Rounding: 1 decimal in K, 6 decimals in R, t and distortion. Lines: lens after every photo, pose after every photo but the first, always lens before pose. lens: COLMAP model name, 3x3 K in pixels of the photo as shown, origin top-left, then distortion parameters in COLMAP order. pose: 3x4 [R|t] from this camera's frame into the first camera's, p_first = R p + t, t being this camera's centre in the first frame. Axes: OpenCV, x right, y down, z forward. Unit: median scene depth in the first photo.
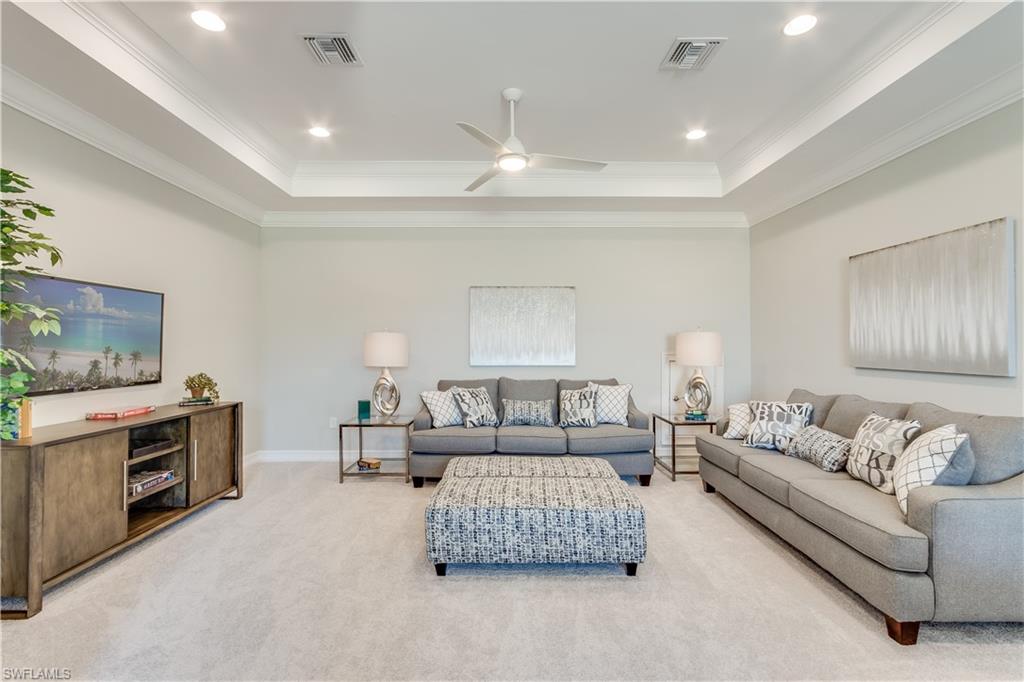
lens RADIAL K [[467.6, 0, 512.0], [0, 467.6, 341.0], [0, 0, 1]] dist [-0.002758, 0.000050]
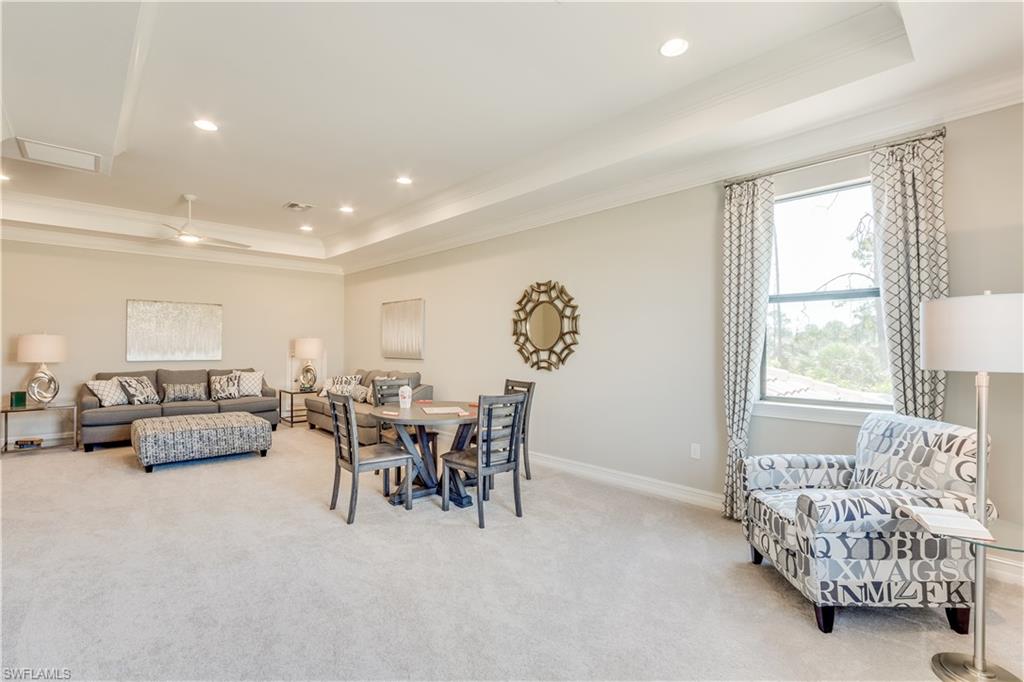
lens RADIAL K [[467.6, 0, 512.0], [0, 467.6, 341.0], [0, 0, 1]] dist [-0.002758, 0.000050]
pose [[0.740109, 0.011242, 0.672393, -0.193205], [-0.012144, 0.999921, -0.003351, -0.012316], [-0.672378, -0.005685, 0.740187, -0.748146]]
